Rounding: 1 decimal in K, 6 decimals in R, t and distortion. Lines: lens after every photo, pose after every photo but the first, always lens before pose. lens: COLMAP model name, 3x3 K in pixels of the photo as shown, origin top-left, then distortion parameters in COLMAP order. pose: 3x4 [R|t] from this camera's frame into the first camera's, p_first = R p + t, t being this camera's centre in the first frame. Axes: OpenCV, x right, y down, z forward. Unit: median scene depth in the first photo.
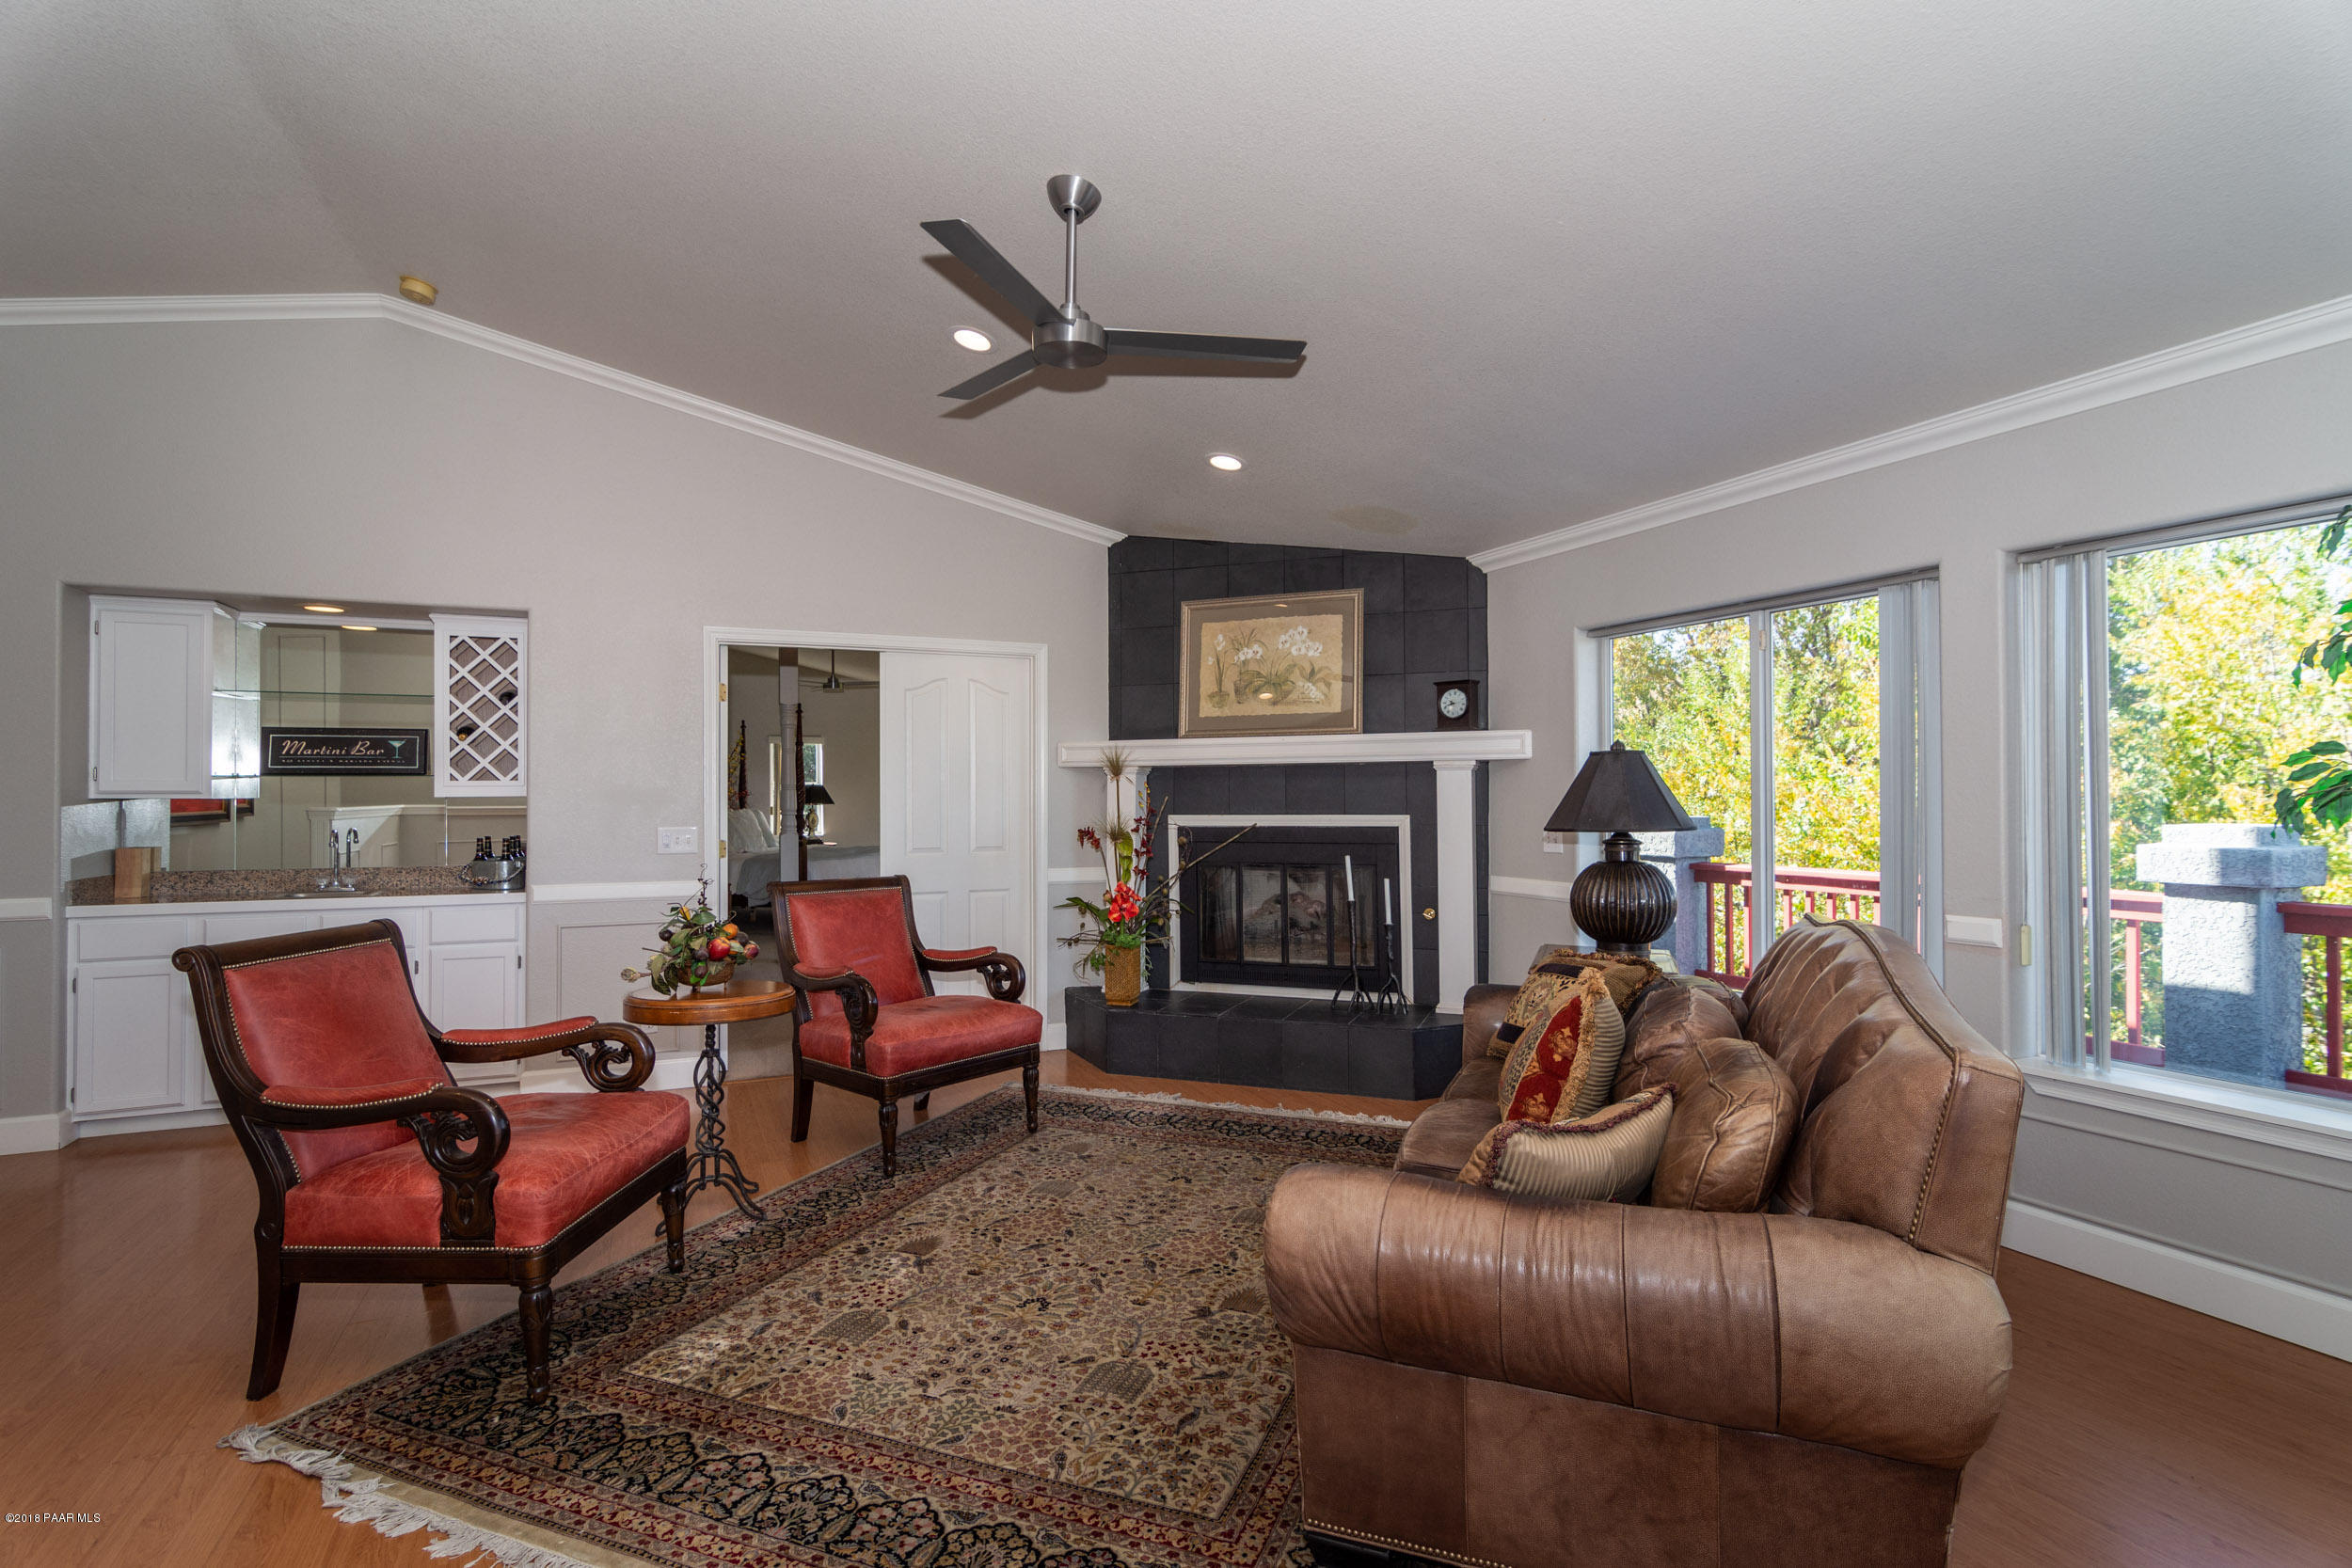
lens RADIAL K [[1133.9, 0, 1196.8], [0, 1133.9, 784.7], [0, 0, 1]] dist [-0.004602, 0.002195]
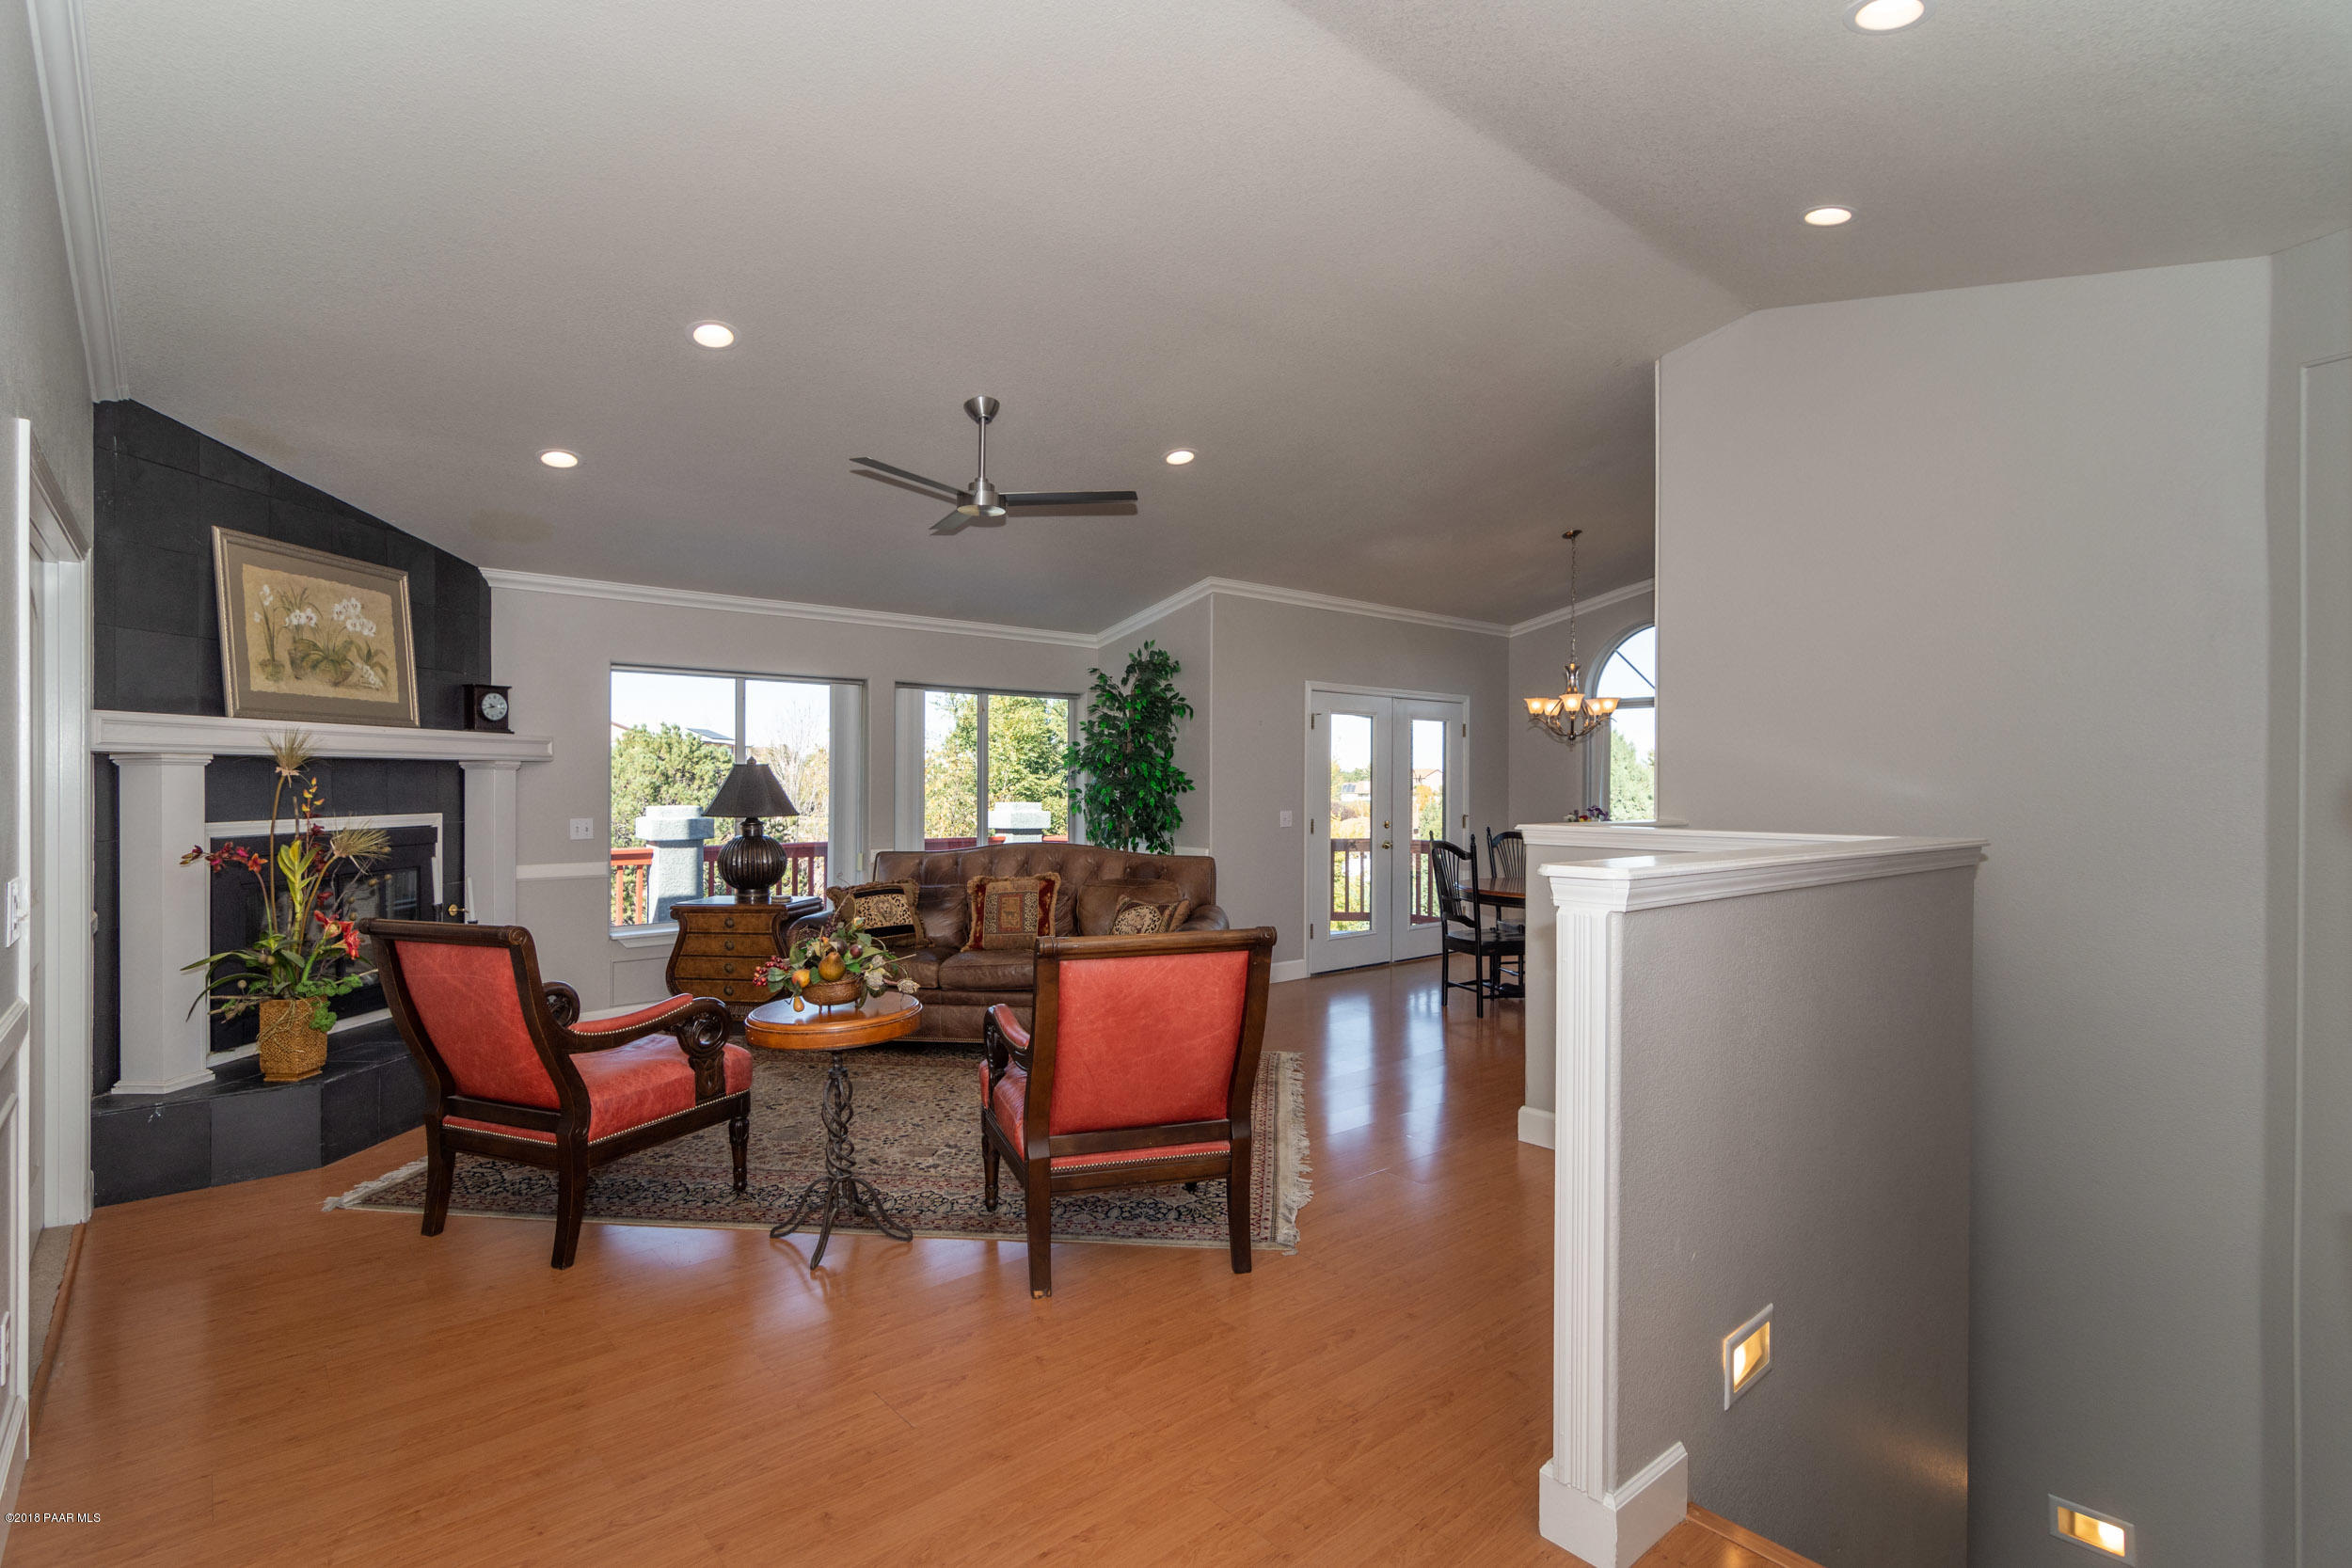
lens RADIAL K [[1133.9, 0, 1174.5], [0, 1133.9, 782.9], [0, 0, 1]] dist [-0.004602, 0.002195]
pose [[-0.274026, 0.001147, 0.961722, -1.006028], [-0.012885, 0.999905, -0.004863, -0.003307], [-0.961636, -0.013724, -0.273985, 0.702669]]
